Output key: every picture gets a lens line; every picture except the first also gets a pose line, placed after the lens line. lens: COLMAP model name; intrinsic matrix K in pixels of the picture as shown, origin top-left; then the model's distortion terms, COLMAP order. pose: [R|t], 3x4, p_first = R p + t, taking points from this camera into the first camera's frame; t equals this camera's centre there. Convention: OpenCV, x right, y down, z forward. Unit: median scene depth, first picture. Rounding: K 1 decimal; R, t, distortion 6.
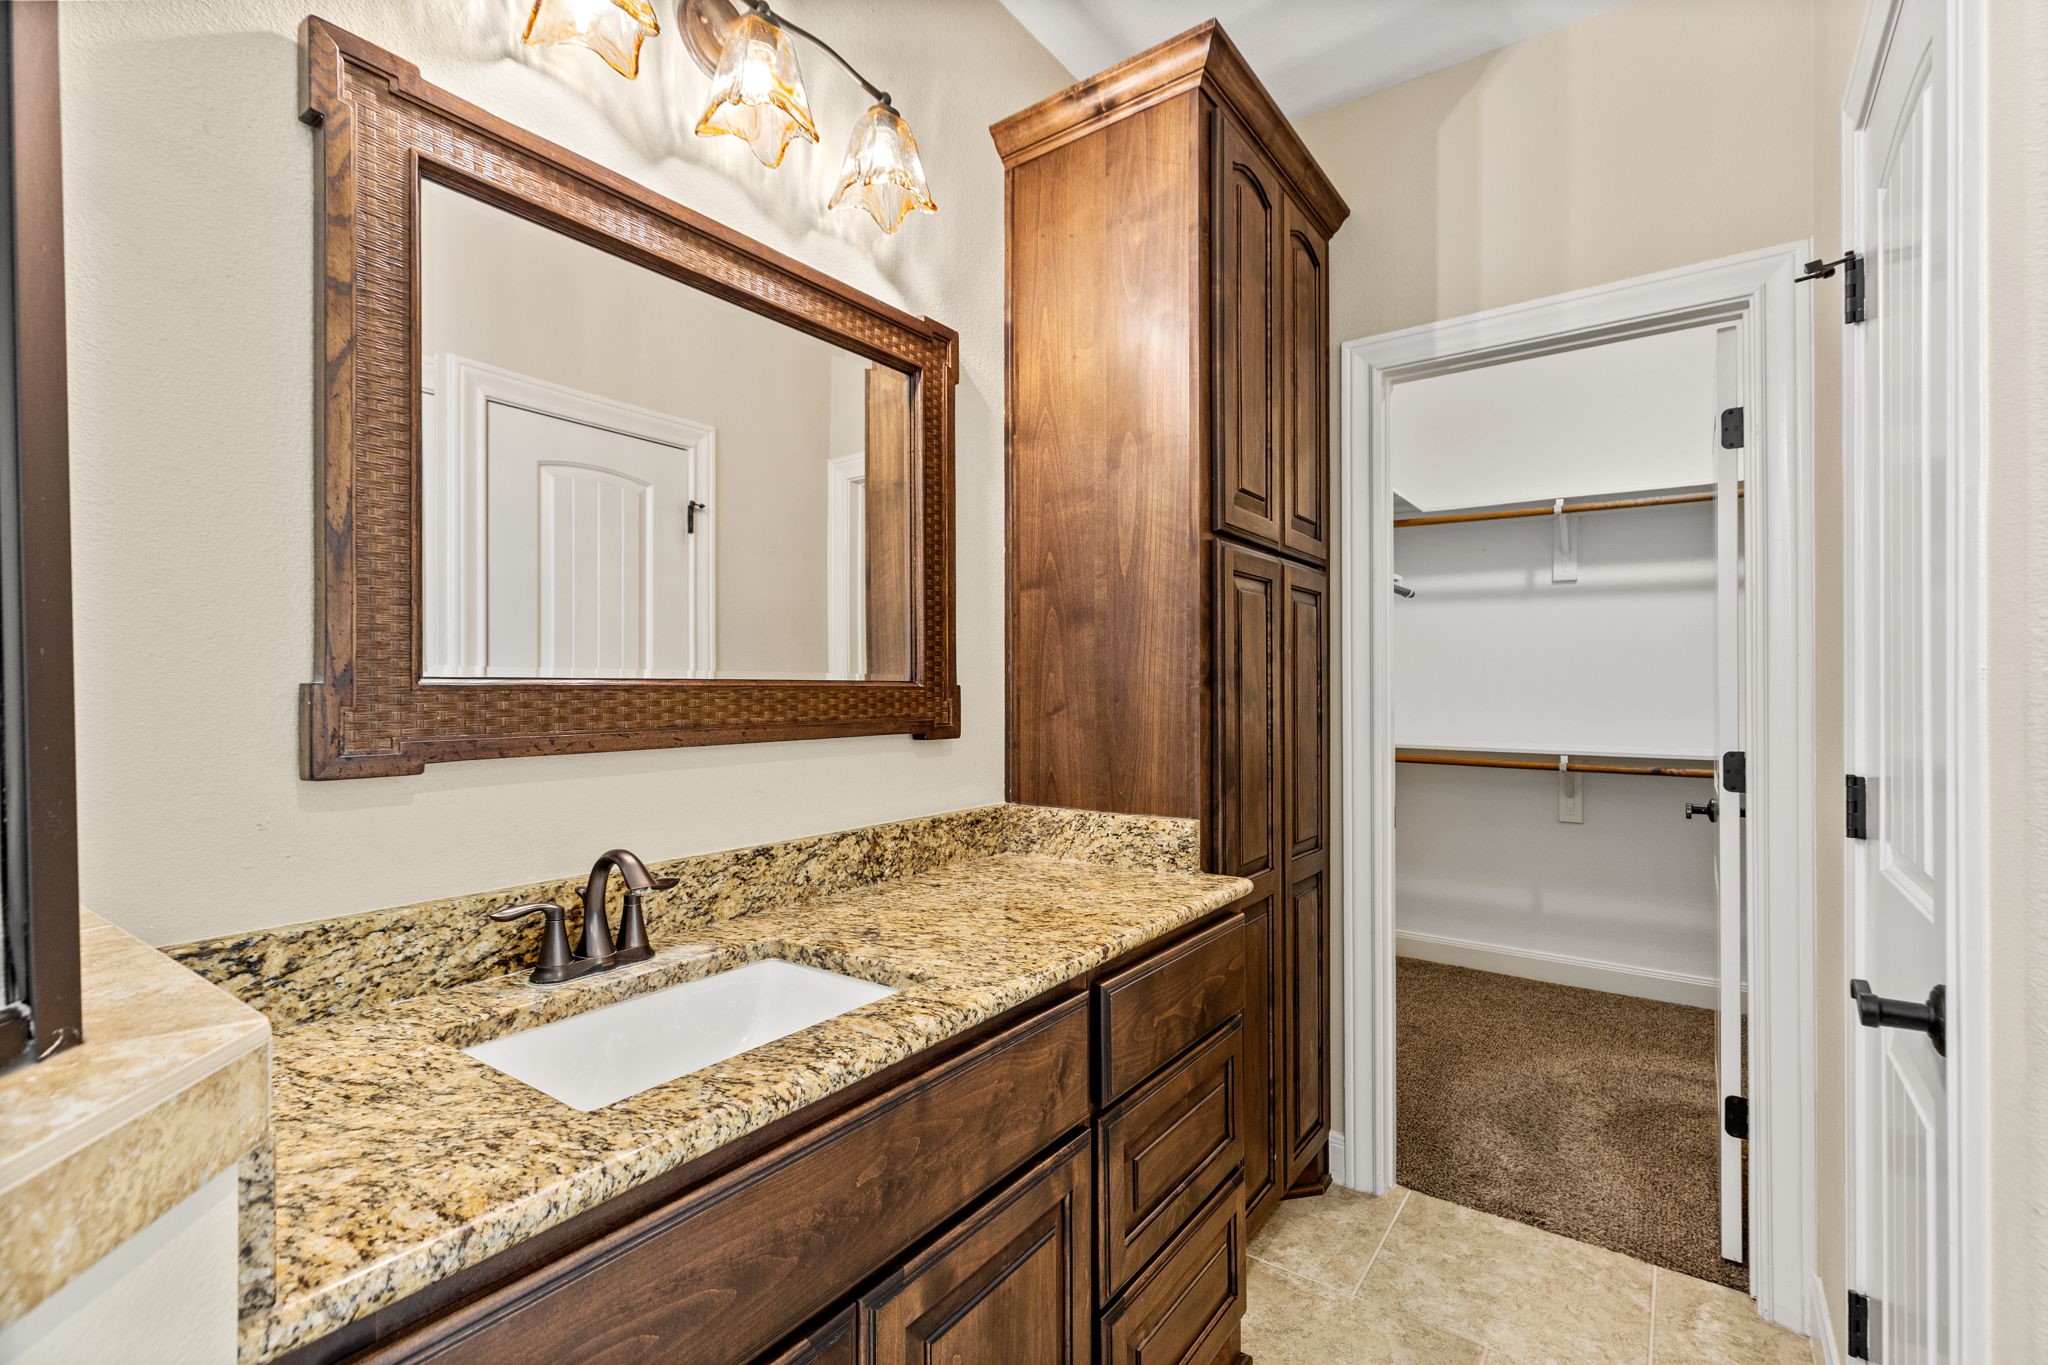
lens RADIAL K [[924.8, 0, 1017.6], [0, 924.8, 682.0], [0, 0, 1]] dist [0.004115, -0.000701]
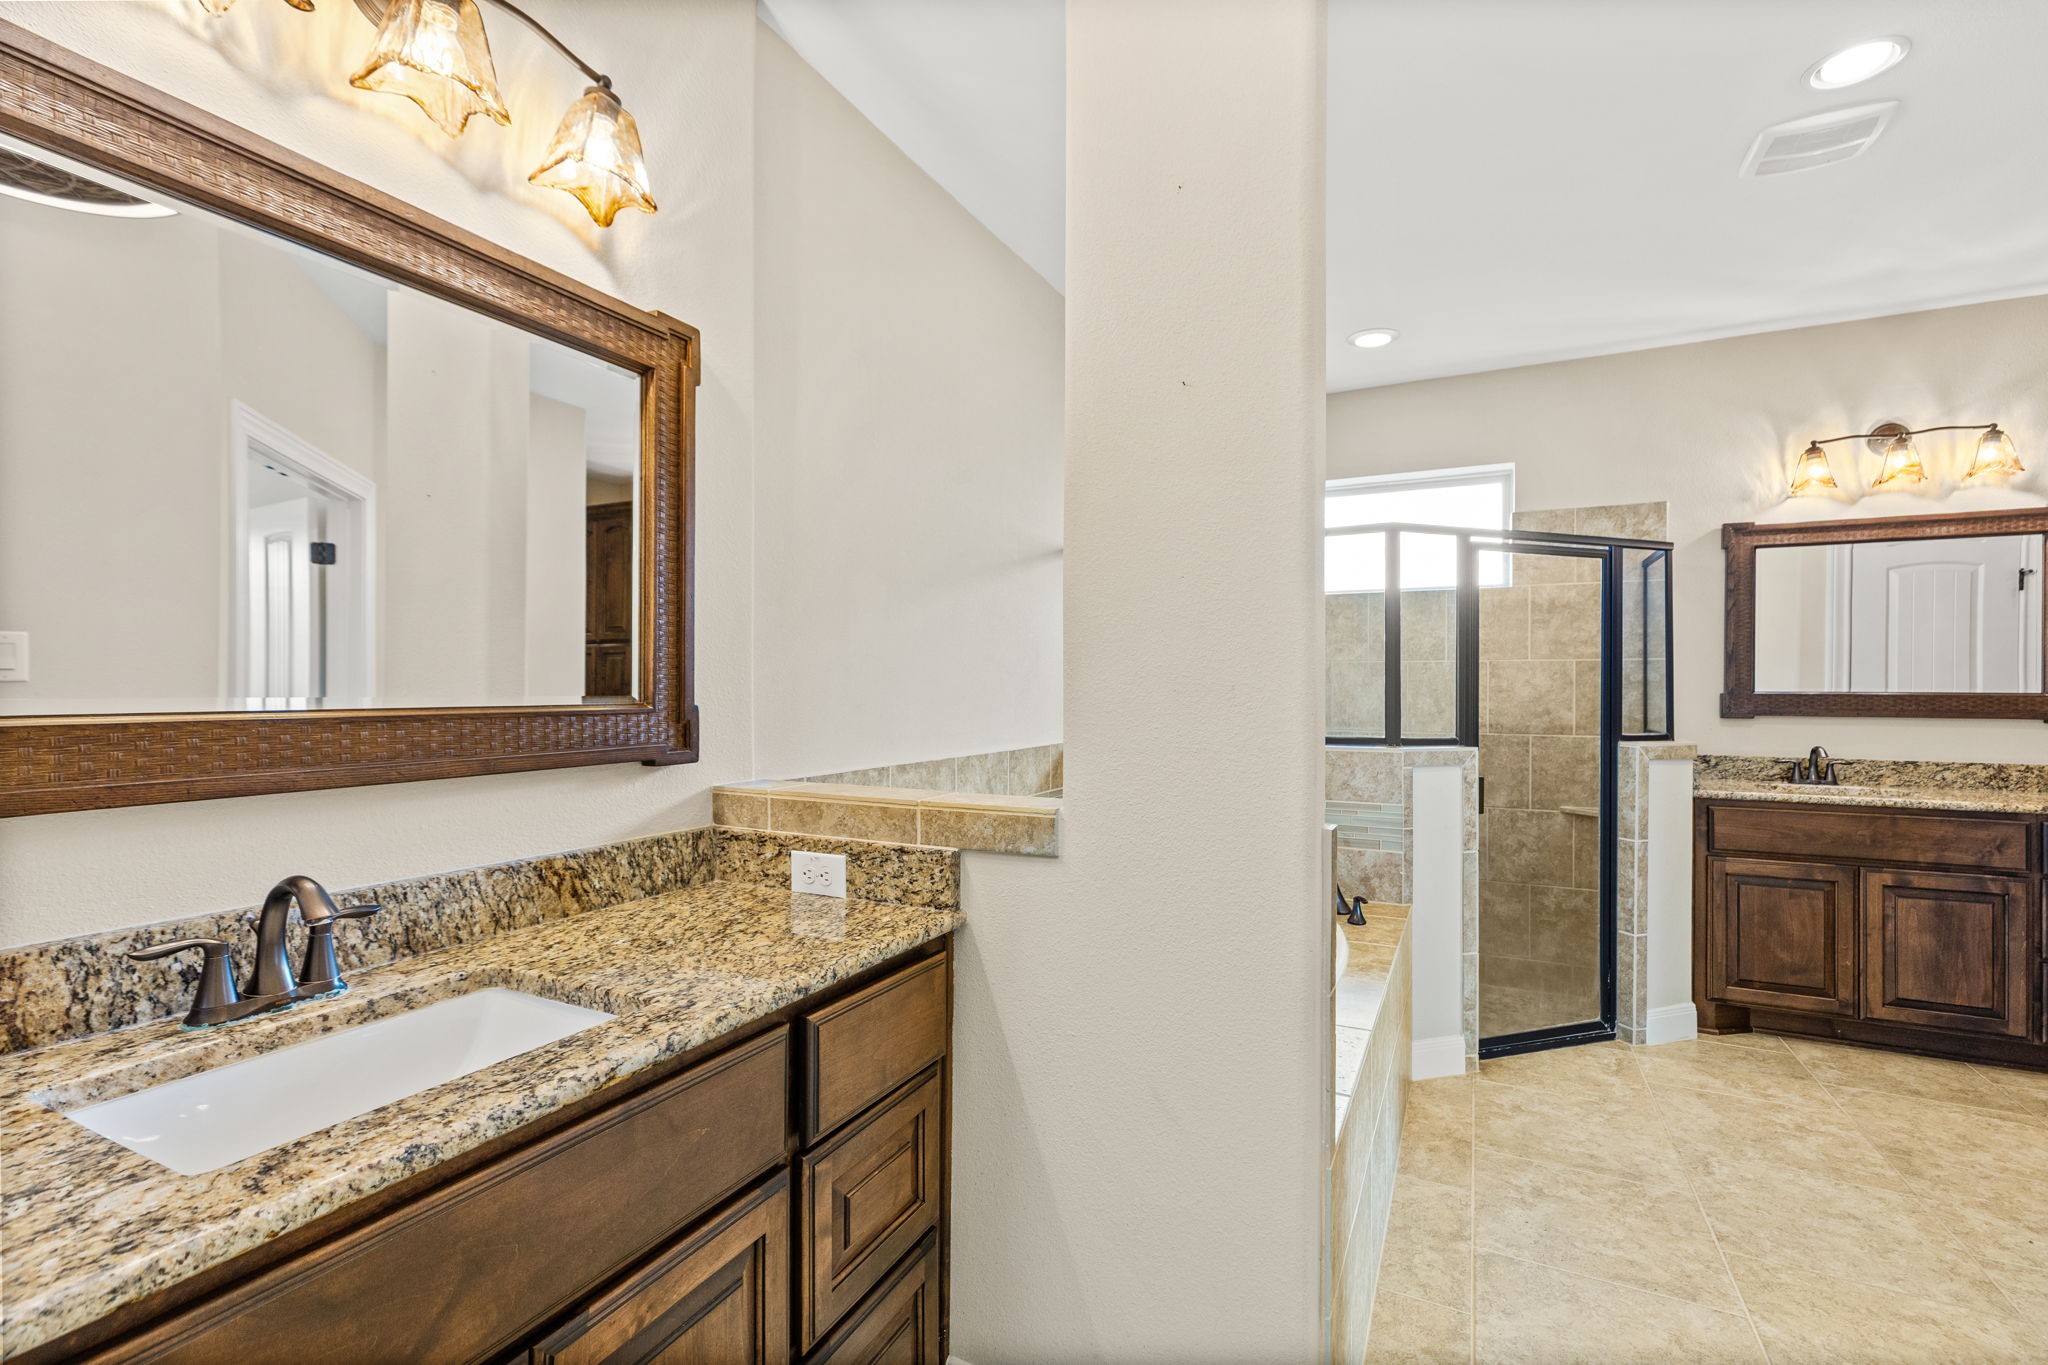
lens RADIAL K [[924.8, 0, 1017.6], [0, 924.8, 682.0], [0, 0, 1]] dist [0.004115, -0.000701]
pose [[0.171701, 0.000114, -0.985149, 2.262191], [0.002570, 0.999997, 0.000563, -0.048989], [0.985146, -0.002628, 0.171700, -2.282800]]
